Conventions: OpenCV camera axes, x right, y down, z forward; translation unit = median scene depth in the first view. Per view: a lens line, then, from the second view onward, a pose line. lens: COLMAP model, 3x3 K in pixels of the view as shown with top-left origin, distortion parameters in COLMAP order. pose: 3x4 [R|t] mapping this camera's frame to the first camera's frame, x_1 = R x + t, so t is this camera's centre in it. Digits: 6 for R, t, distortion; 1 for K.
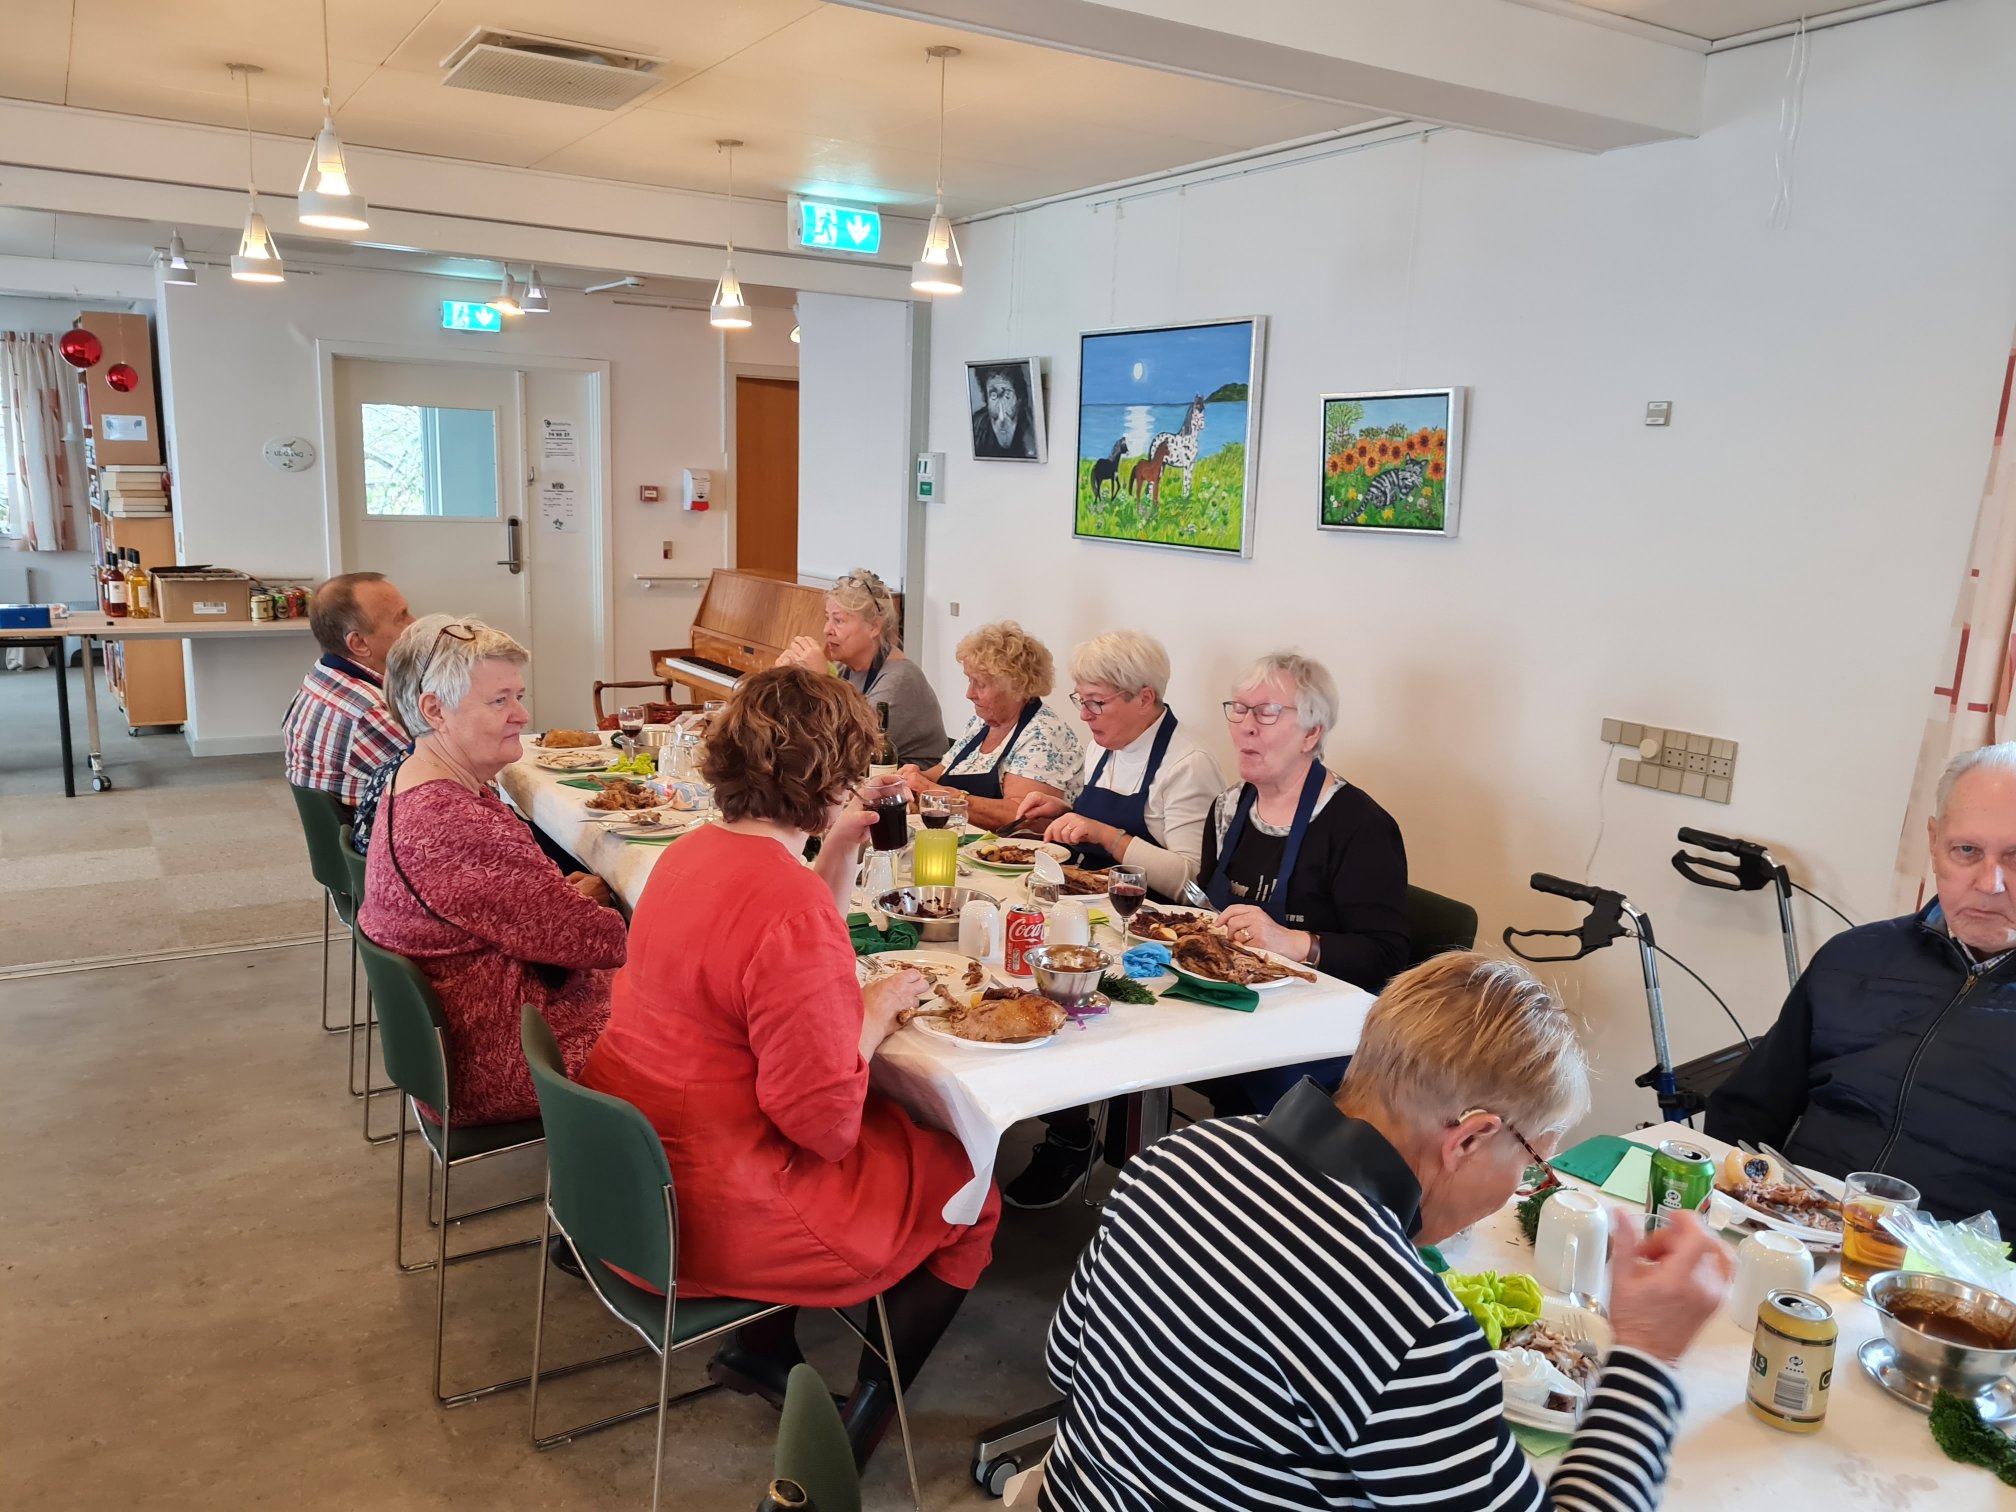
lens RADIAL K [[1547.4, 0, 1009.8], [0, 1547.4, 762.6], [0, 0, 1]] dist [0.037826, -0.024651]
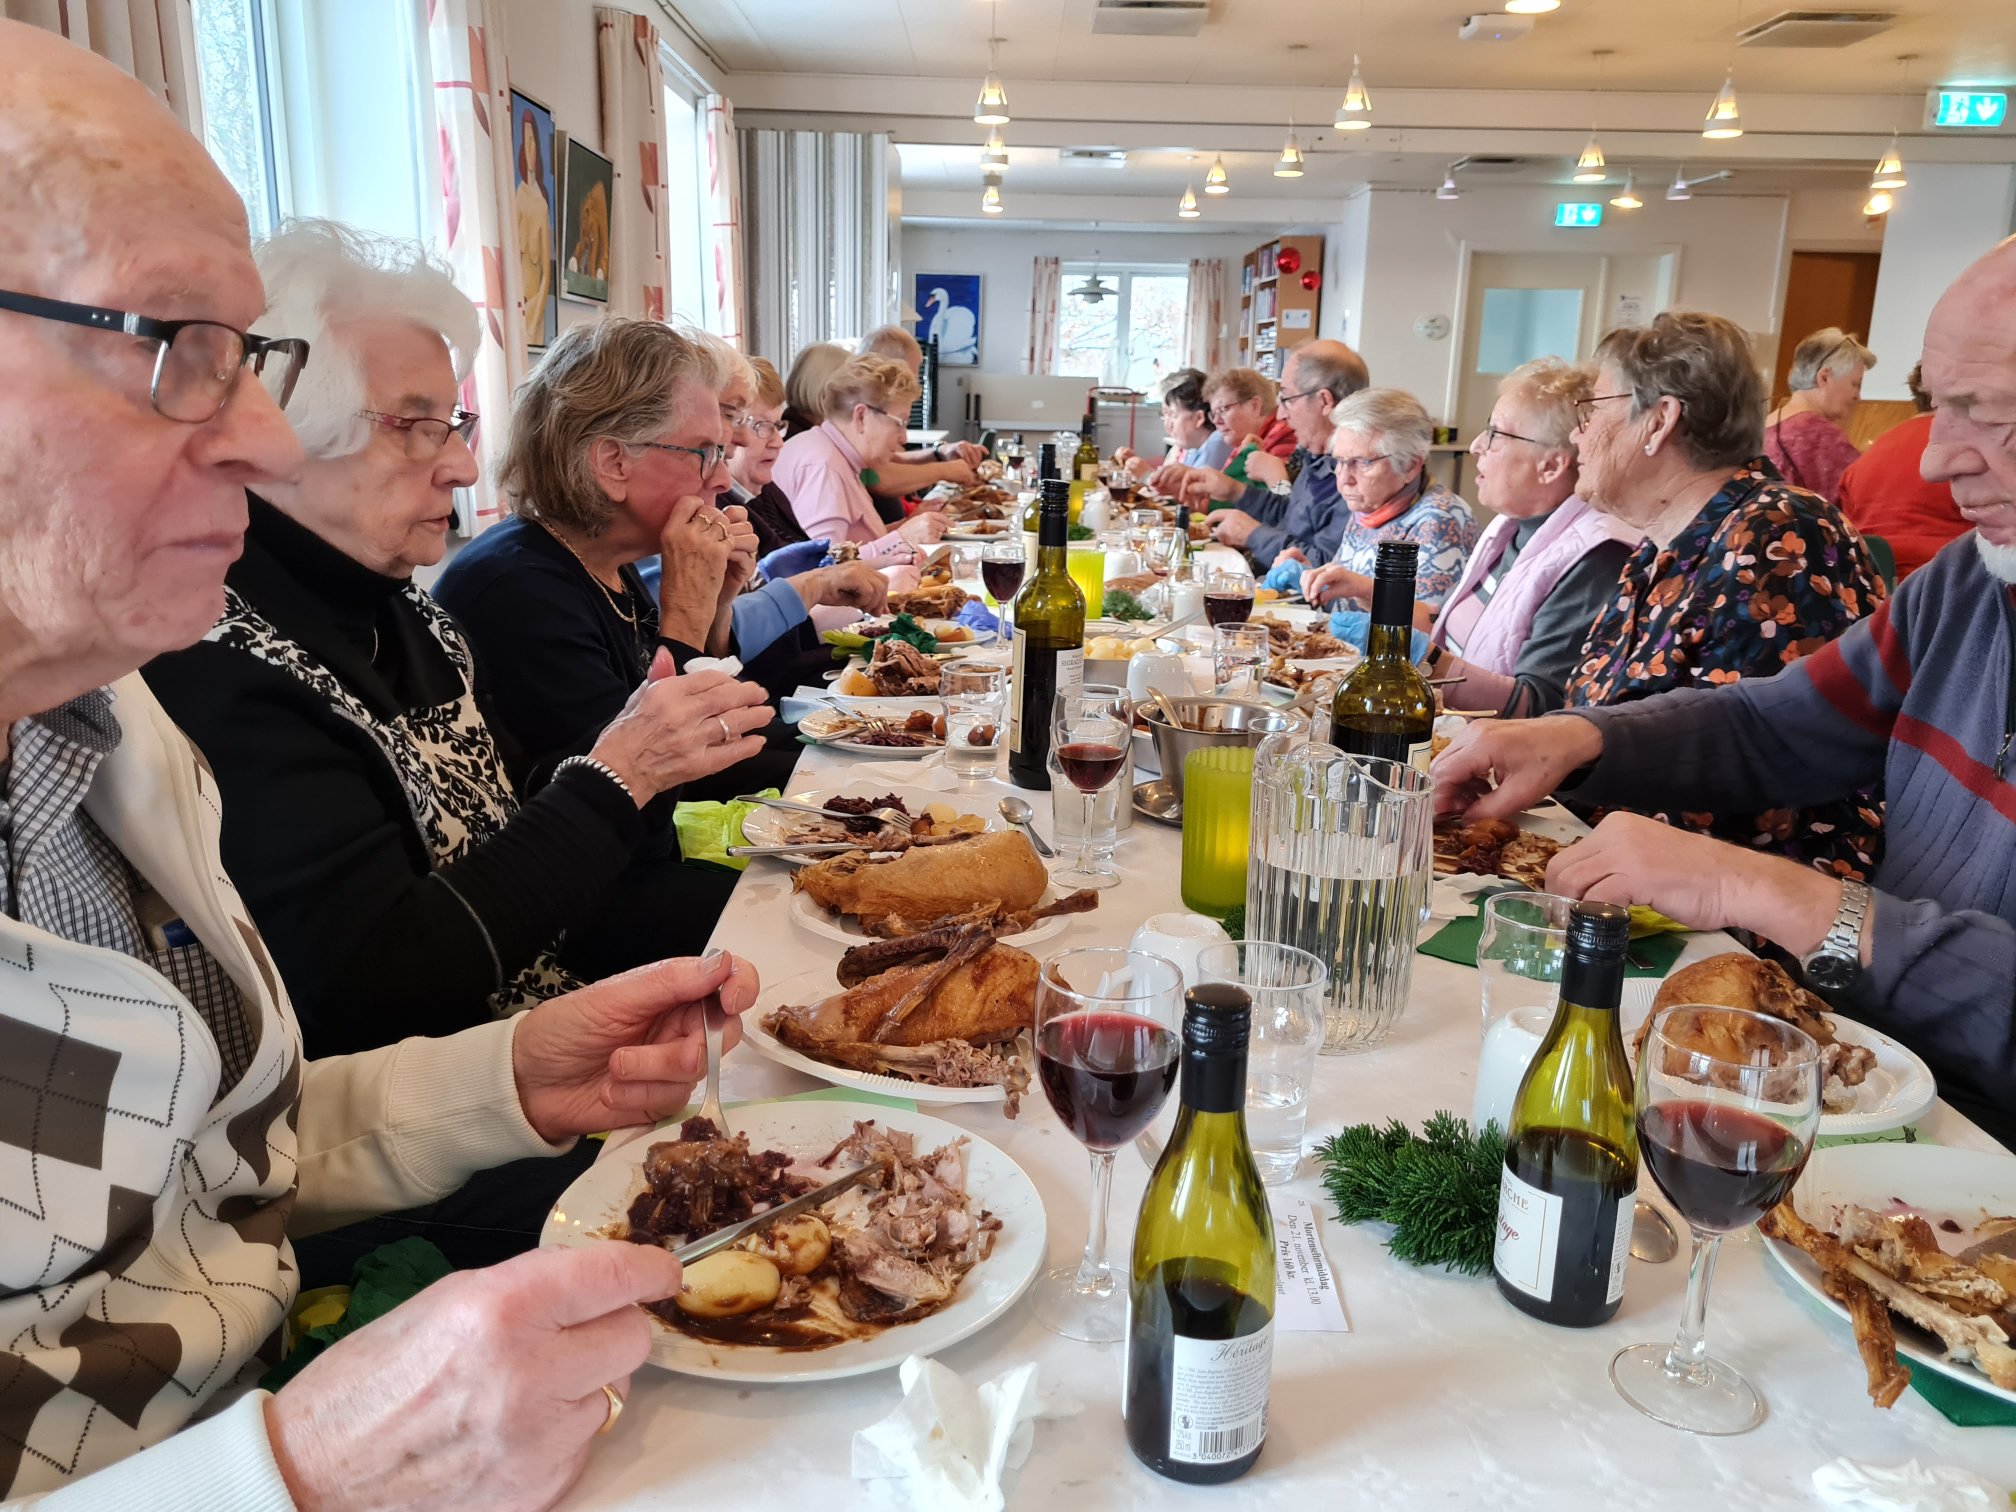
lens RADIAL K [[1547.4, 0, 1001.5], [0, 1547.4, 753.3], [0, 0, 1]] dist [0.037826, -0.024651]
pose [[0.851992, 0.106594, -0.512589, -0.068716], [-0.087209, 0.994271, 0.061809, 0.195682], [0.516240, -0.007959, 0.856407, -0.588107]]
